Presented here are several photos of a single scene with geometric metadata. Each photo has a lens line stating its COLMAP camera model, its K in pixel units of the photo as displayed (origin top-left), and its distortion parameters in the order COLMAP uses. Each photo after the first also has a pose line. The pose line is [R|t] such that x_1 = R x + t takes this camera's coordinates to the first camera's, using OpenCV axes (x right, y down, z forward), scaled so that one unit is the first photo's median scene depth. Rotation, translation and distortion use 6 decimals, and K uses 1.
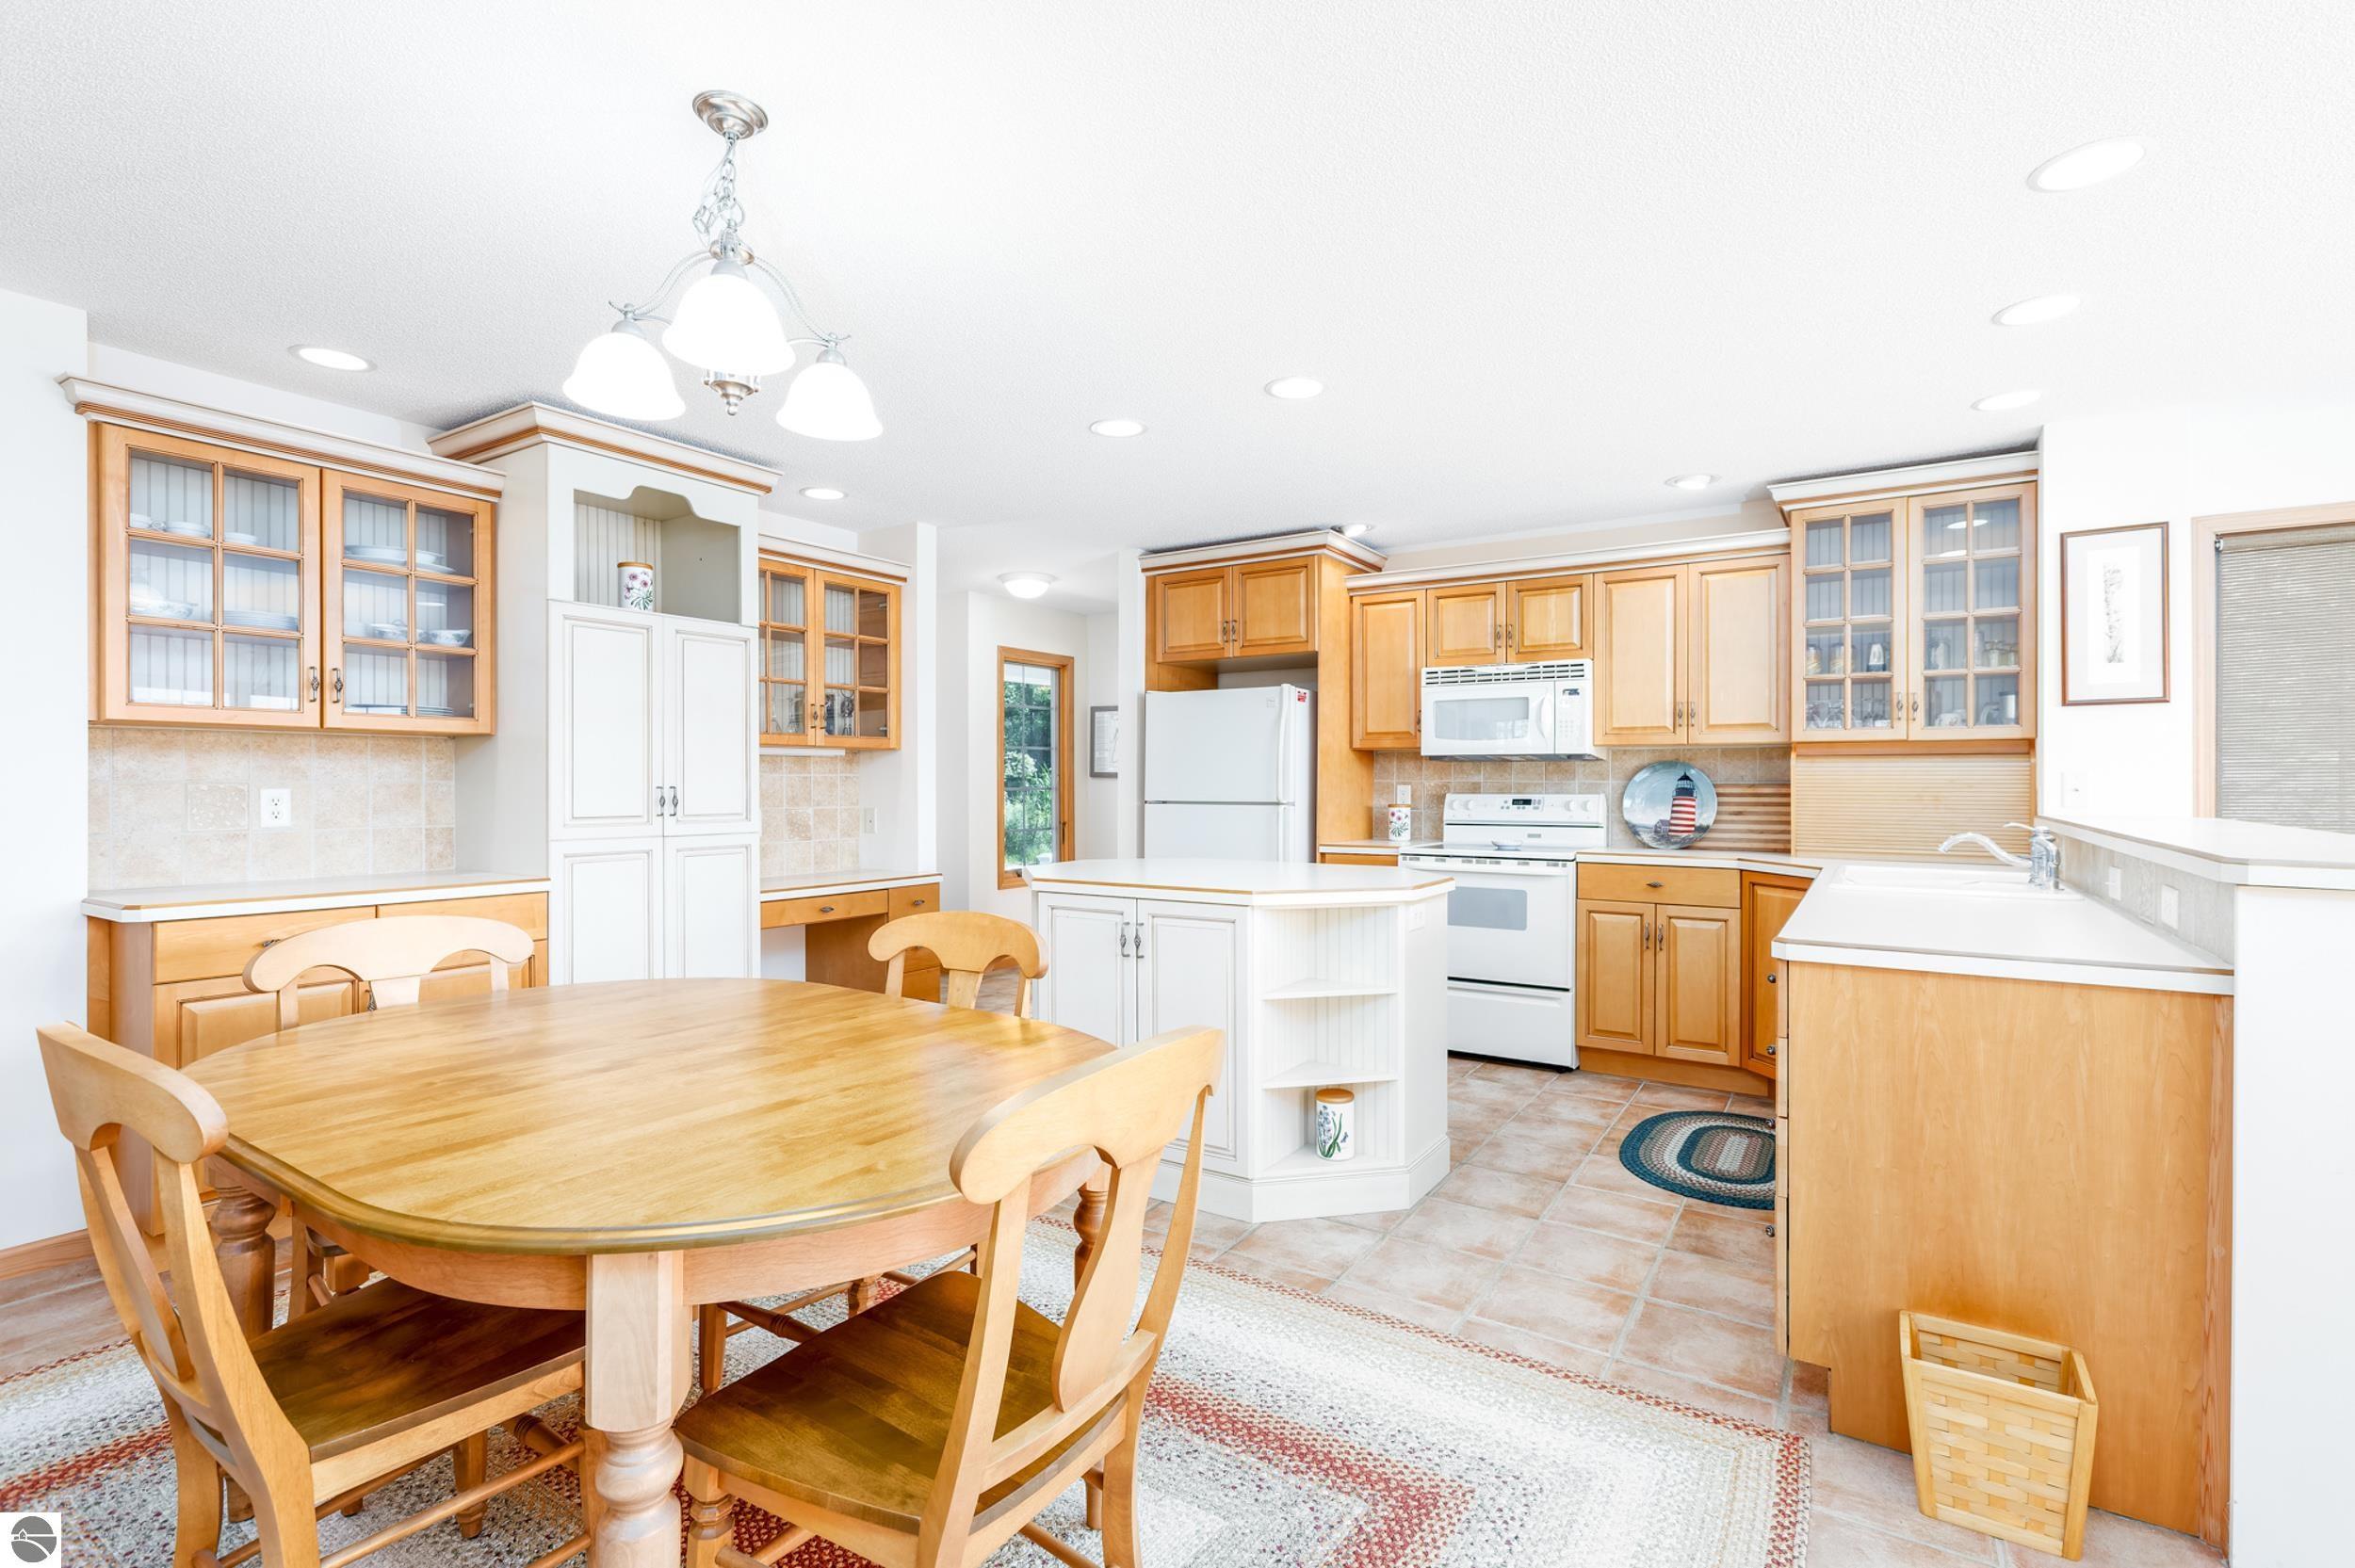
lens RADIAL K [[1070.8, 0, 1175.4], [0, 1070.8, 787.1], [0, 0, 1]] dist [0.003277, 0.000259]
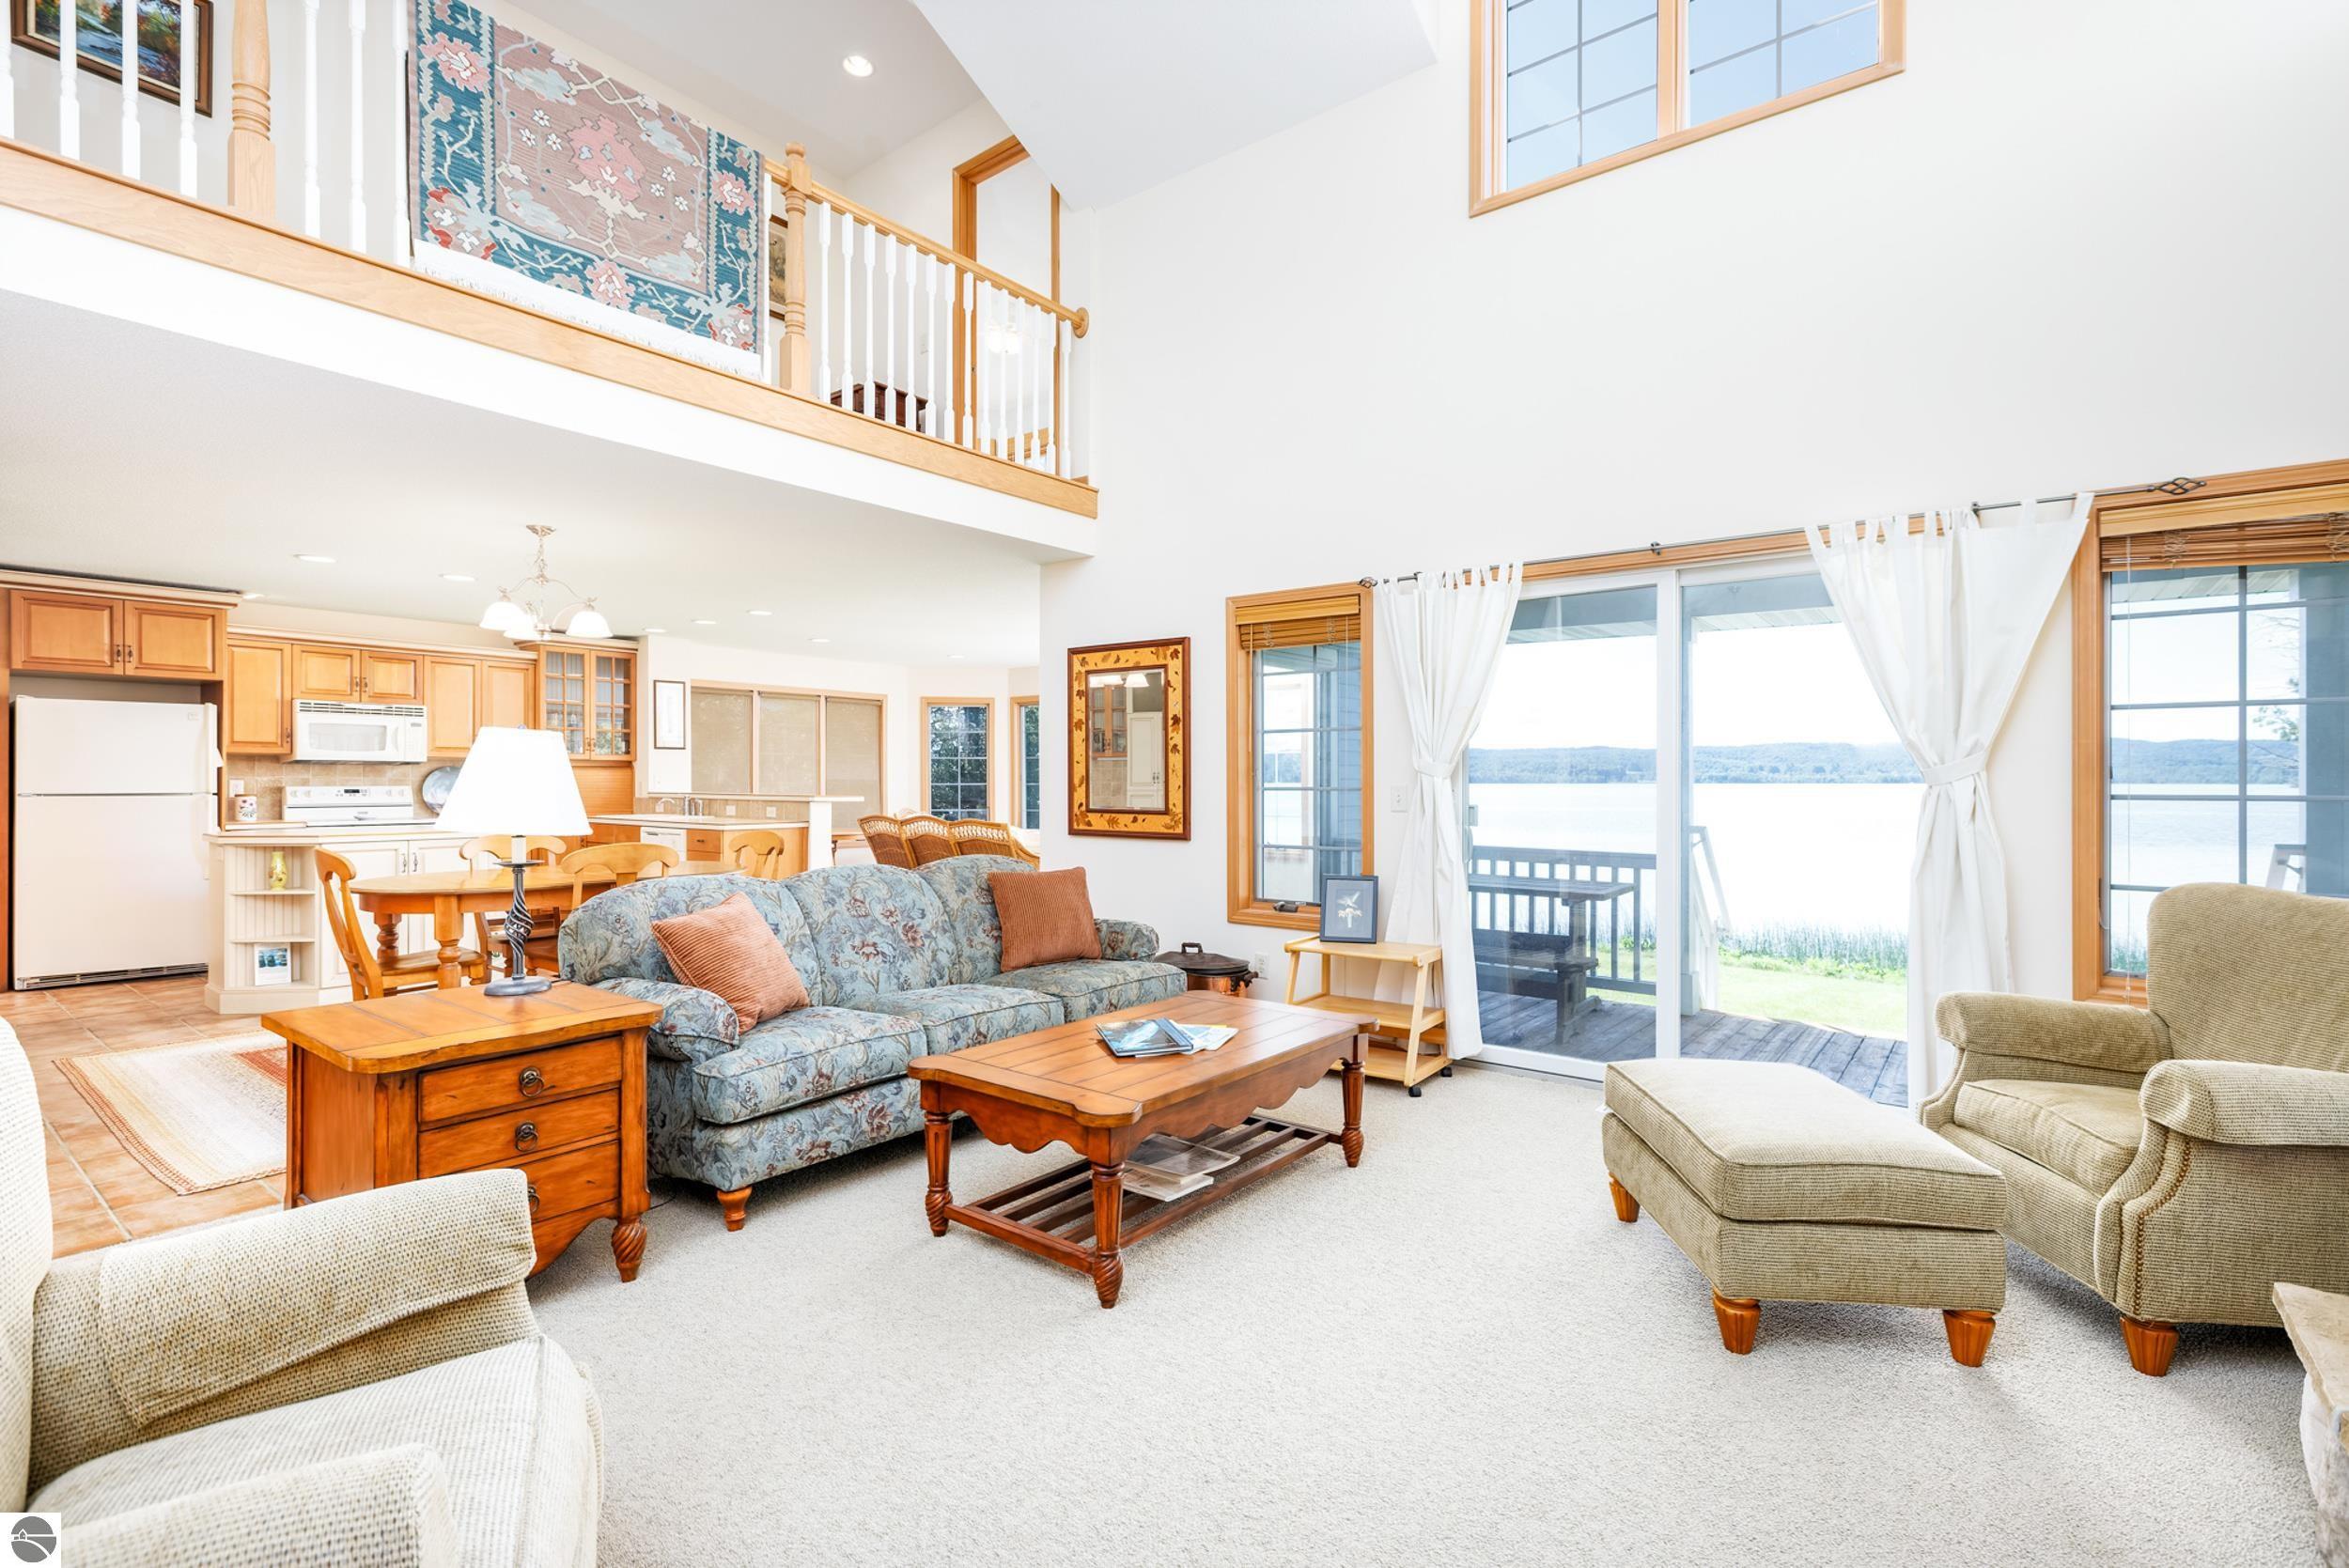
lens RADIAL K [[1068.1, 0, 1173.9], [0, 1068.1, 781.1], [0, 0, 1]] dist [0.003277, 0.000259]
pose [[0.081425, -0.000707, 0.996679, -1.154431], [0.002037, 0.999998, 0.000543, 0.000885], [-0.996677, 0.001986, 0.081426, -0.308320]]
